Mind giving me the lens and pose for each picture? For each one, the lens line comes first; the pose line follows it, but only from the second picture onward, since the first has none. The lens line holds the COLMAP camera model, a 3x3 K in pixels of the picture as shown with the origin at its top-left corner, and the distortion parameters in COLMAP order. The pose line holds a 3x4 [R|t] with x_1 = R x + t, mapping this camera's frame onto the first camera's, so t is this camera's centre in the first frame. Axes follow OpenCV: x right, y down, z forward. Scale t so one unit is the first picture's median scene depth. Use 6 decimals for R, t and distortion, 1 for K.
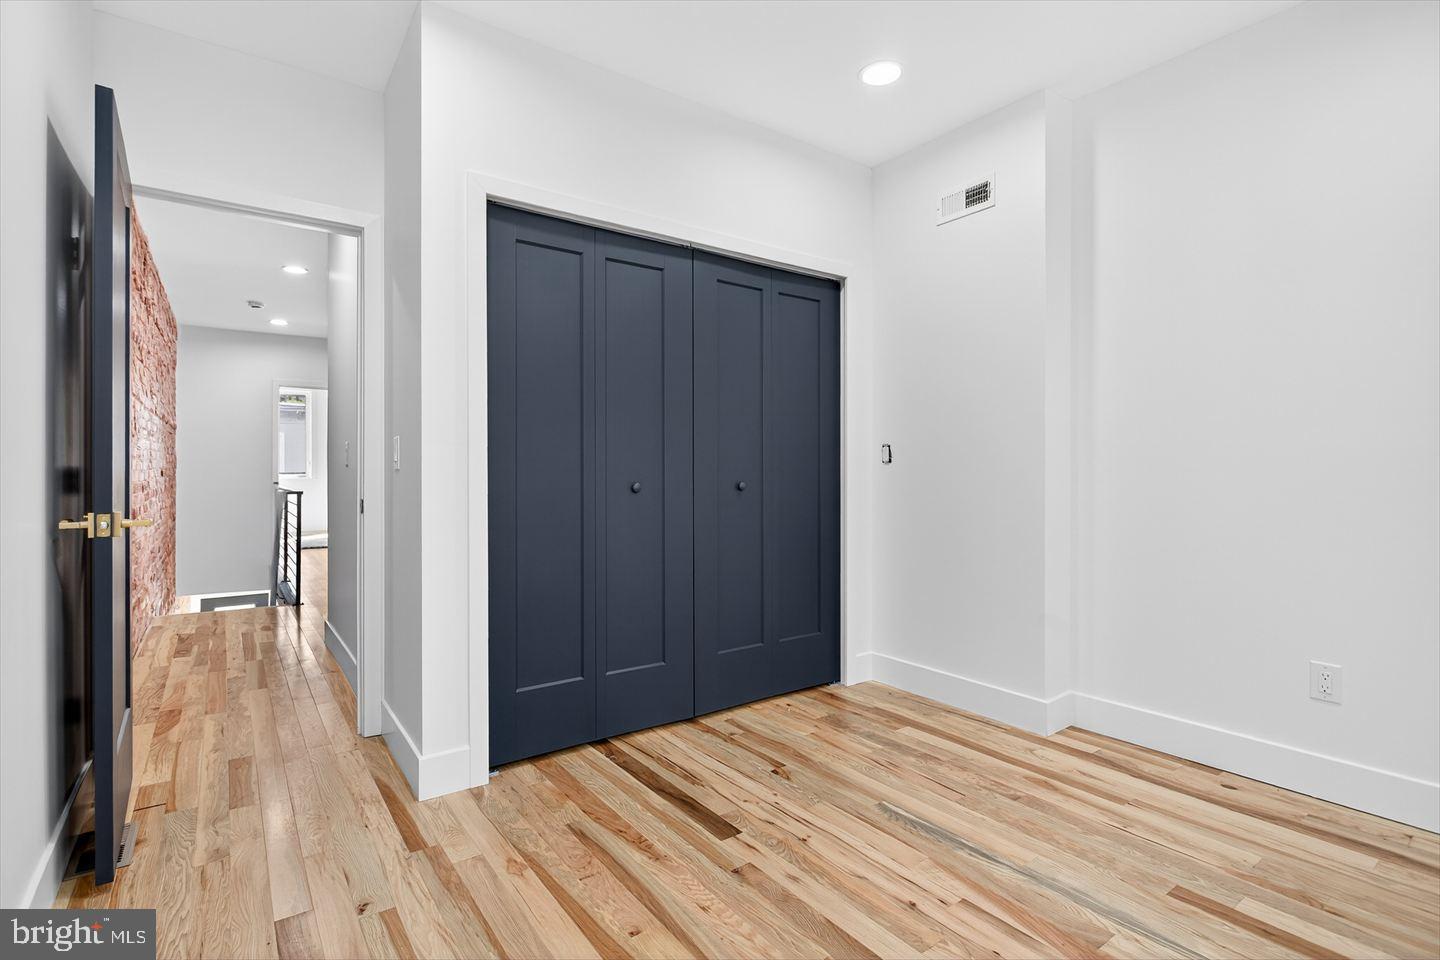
lens RADIAL K [[690.9, 0, 721.4], [0, 690.9, 484.6], [0, 0, 1]] dist [-0.006231, 0.001249]
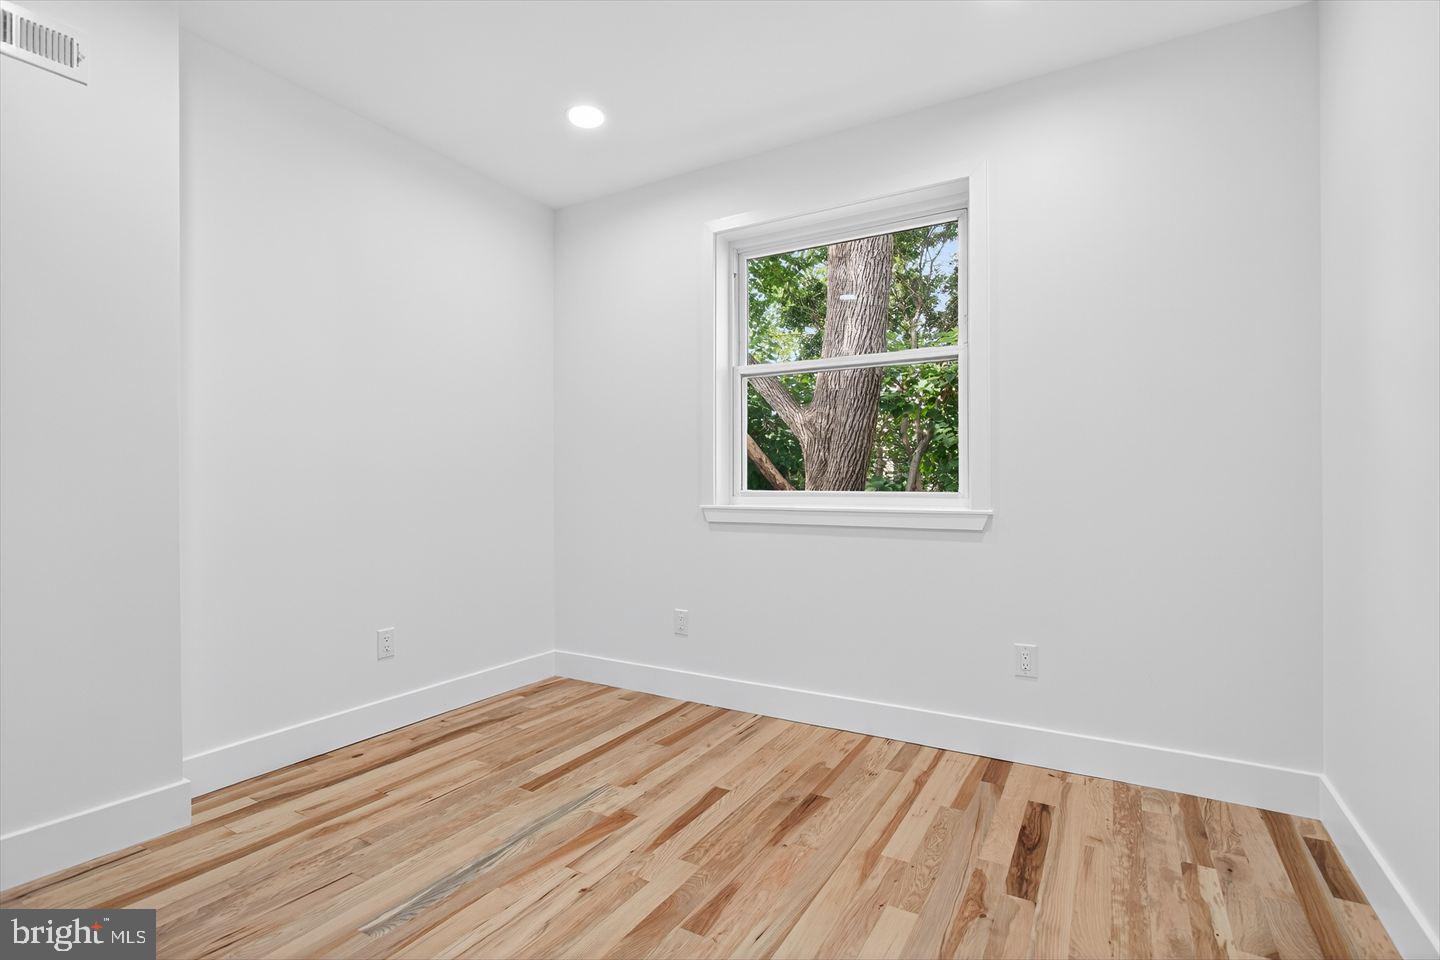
lens RADIAL K [[690.9, 0, 721.4], [0, 690.9, 484.6], [0, 0, 1]] dist [-0.006231, 0.001249]
pose [[-0.404384, 0.002807, 0.914585, -0.642116], [0.019433, 0.999796, 0.005524, -0.013483], [-0.914383, 0.020007, -0.404356, 1.007967]]
